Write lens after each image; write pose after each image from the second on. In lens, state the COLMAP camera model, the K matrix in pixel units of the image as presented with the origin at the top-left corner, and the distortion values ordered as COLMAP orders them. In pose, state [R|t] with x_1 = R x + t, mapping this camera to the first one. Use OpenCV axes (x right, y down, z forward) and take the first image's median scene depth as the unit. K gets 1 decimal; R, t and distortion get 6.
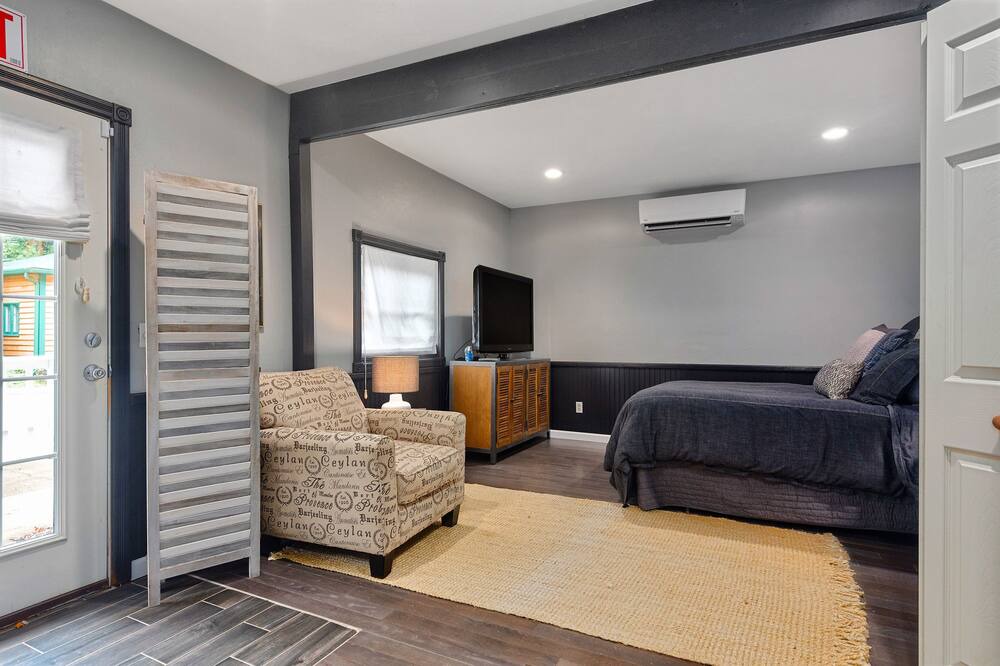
lens RADIAL K [[517.3, 0, 500.0], [0, 517.3, 333.0], [0, 0, 1]] dist [0.028571, -0.023419]
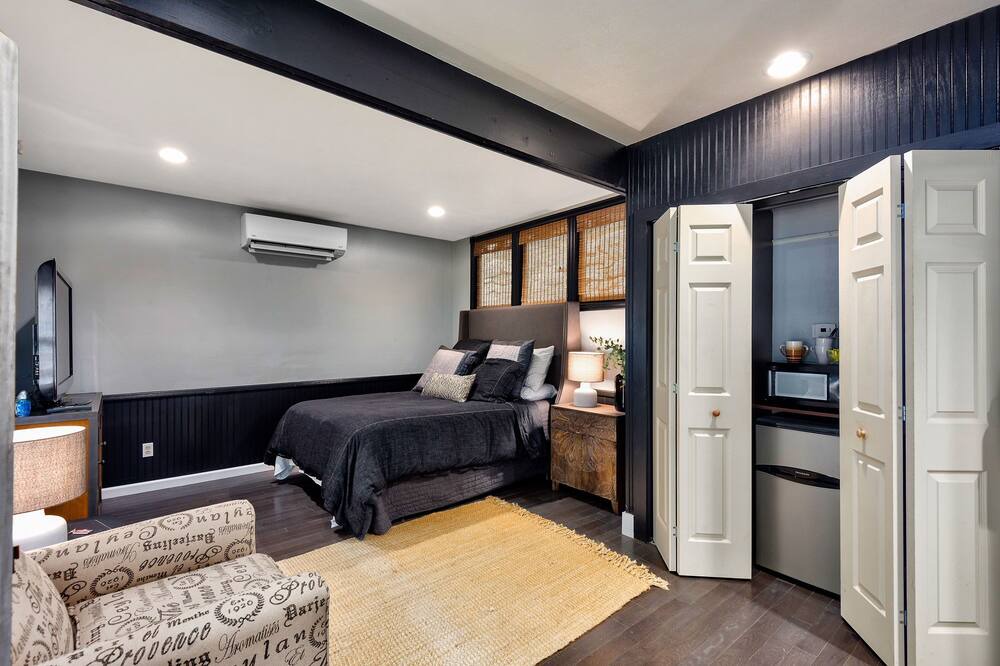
lens RADIAL K [[441.8, 0, 500.0], [0, 441.8, 333.0], [0, 0, 1]] dist [0.019513, -0.000531]
pose [[0.432812, 0.003133, 0.901479, -0.454263], [0.000190, 0.999994, -0.003567, -0.063732], [-0.901484, 0.001715, 0.432808, 0.422801]]
